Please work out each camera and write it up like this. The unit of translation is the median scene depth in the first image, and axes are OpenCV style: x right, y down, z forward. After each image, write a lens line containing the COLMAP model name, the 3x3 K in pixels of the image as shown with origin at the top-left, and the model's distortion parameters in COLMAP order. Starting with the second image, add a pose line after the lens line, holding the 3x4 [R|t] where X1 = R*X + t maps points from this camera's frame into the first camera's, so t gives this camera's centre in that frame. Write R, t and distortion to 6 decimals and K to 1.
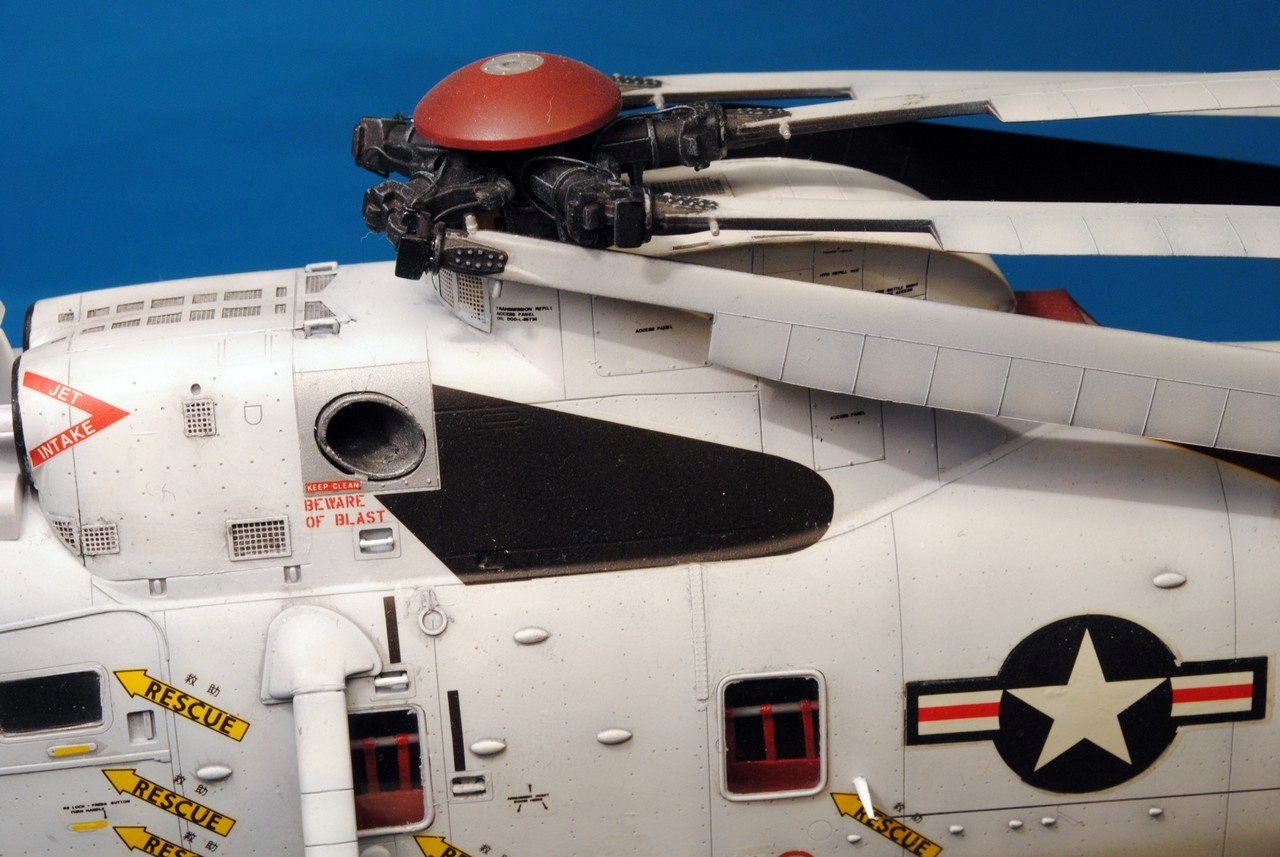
lens RADIAL K [[2649.8, 0, 640.0], [0, 2649.8, 428.5], [0, 0, 1]] dist [0.015499, 0.052680]
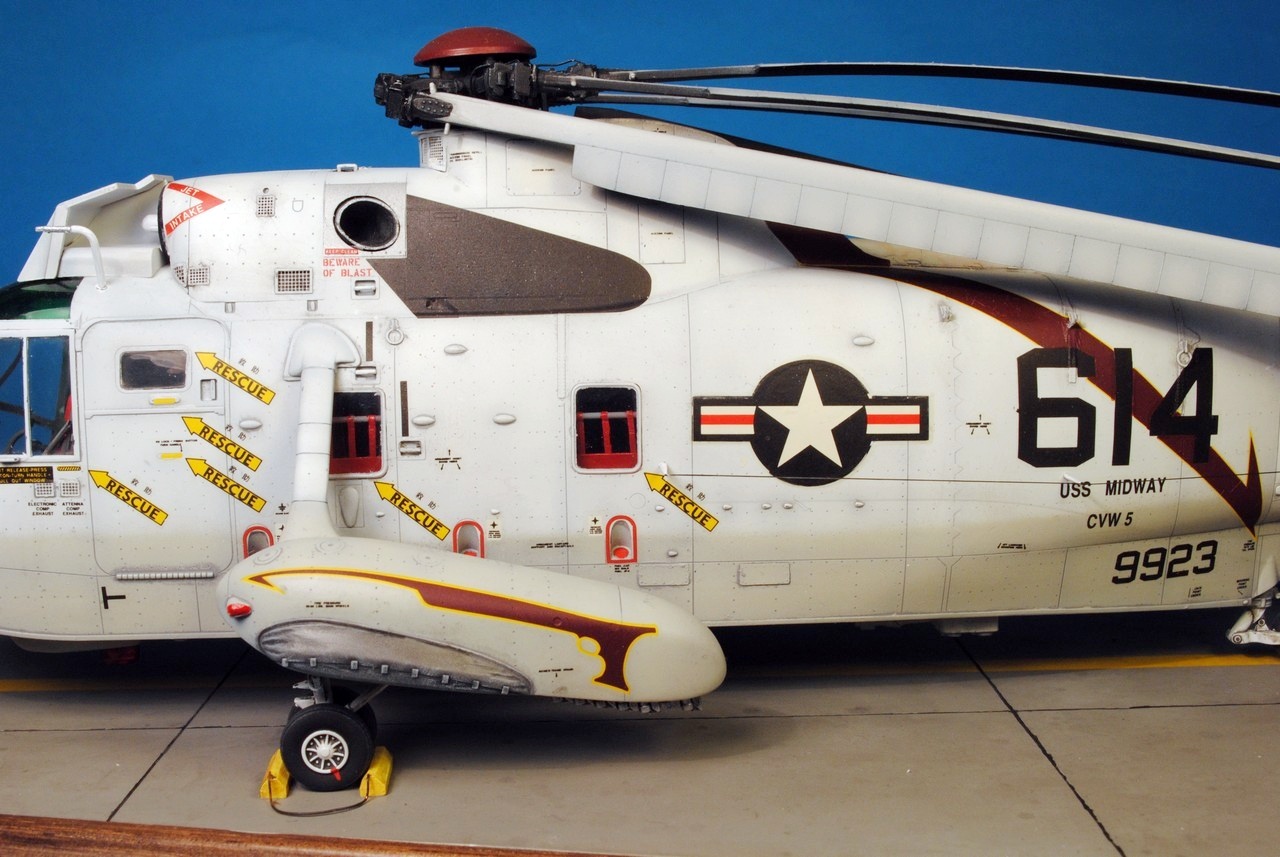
lens RADIAL K [[1505.9, 0, 640.0], [0, 1505.9, 428.5], [0, 0, 1]] dist [-0.059796, 0.020255]
pose [[0.996486, 0.032070, -0.077376, 0.141006], [-0.053850, 0.952867, -0.298571, 0.387402], [0.064154, 0.301689, 0.951246, 0.161923]]
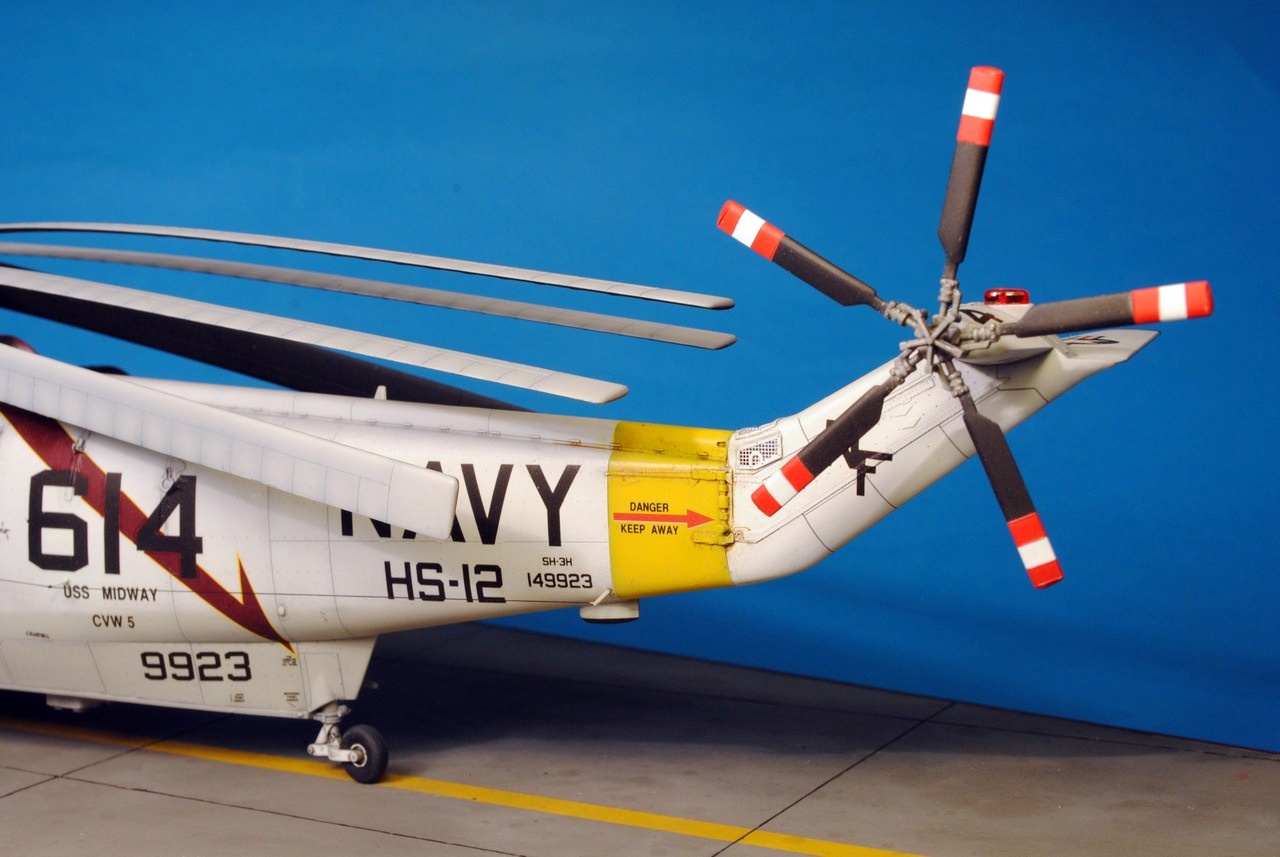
lens RADIAL K [[1857.5, 0, 640.0], [0, 1857.5, 428.5], [0, 0, 1]] dist [-0.036188, 0.055481]
pose [[0.809754, 0.069504, -0.582639, 1.437355], [-0.248888, 0.939893, -0.233785, 0.232840], [0.531369, 0.334320, 0.778381, 0.208645]]
